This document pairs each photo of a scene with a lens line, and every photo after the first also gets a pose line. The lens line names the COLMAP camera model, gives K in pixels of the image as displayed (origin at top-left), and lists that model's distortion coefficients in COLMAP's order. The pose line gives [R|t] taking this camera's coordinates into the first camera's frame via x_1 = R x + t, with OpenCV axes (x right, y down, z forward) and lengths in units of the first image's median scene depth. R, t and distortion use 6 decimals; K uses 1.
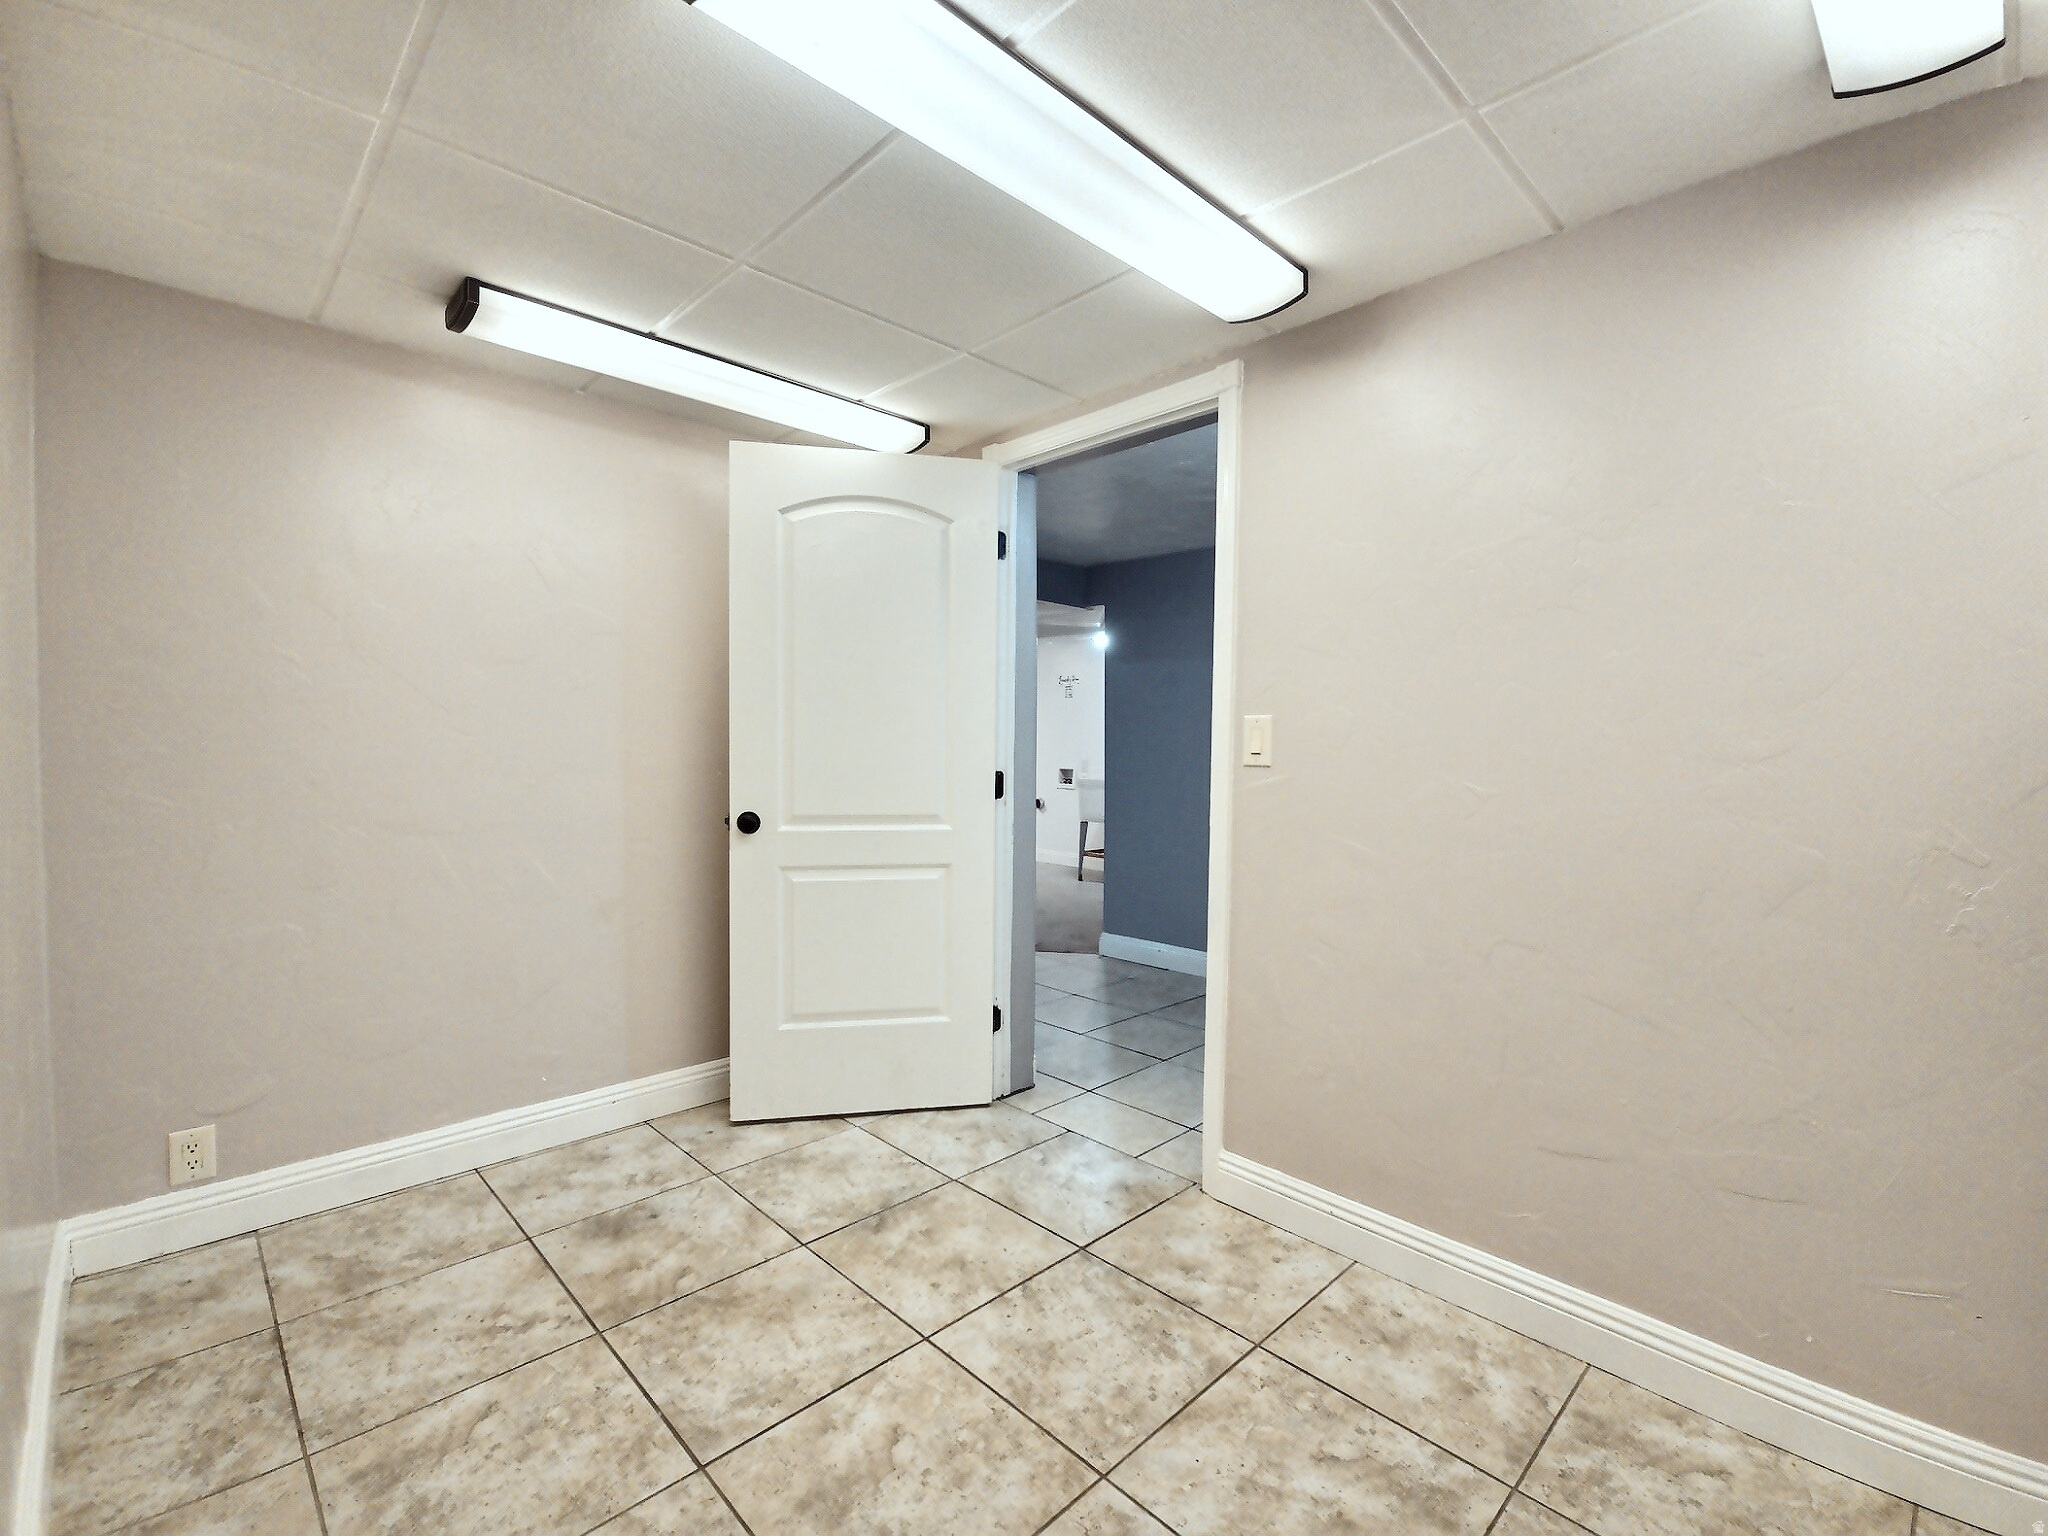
lens RADIAL K [[904.4, 0, 1025.2], [0, 904.4, 767.3], [0, 0, 1]] dist [-0.000554, -0.001892]
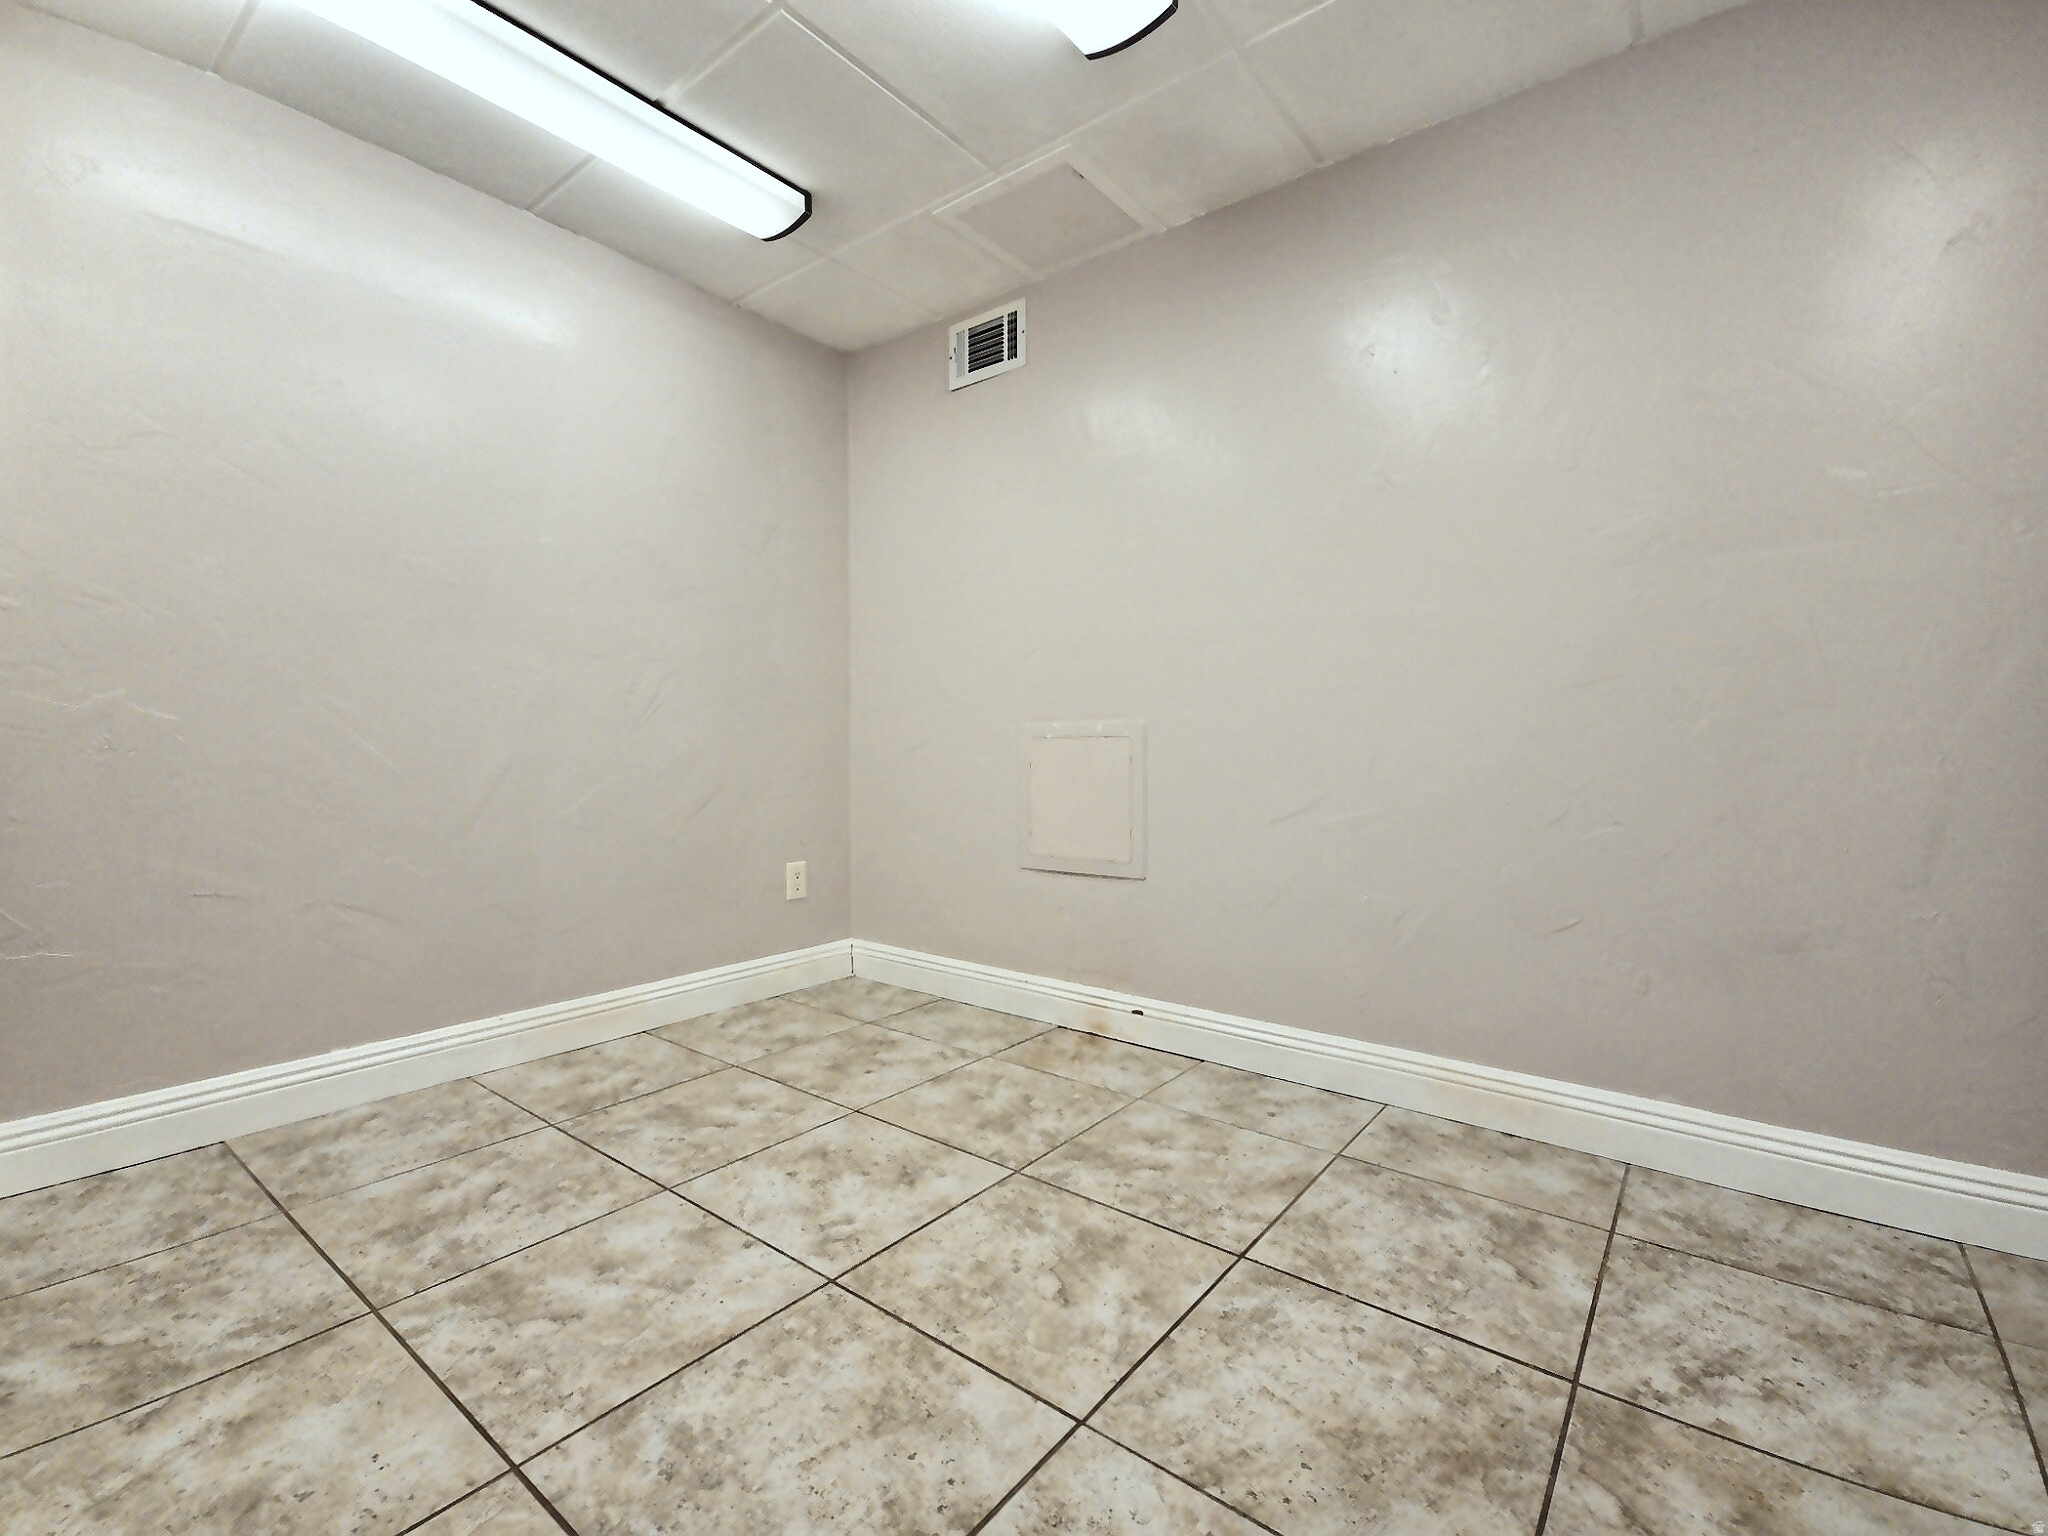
lens RADIAL K [[904.4, 0, 1023.5], [0, 904.4, 760.7], [0, 0, 1]] dist [-0.000554, -0.001892]
pose [[-0.990414, -0.009734, -0.137785, 0.019651], [-0.016626, 0.998662, 0.048961, 0.161533], [0.137124, 0.050782, -0.989251, 1.687880]]
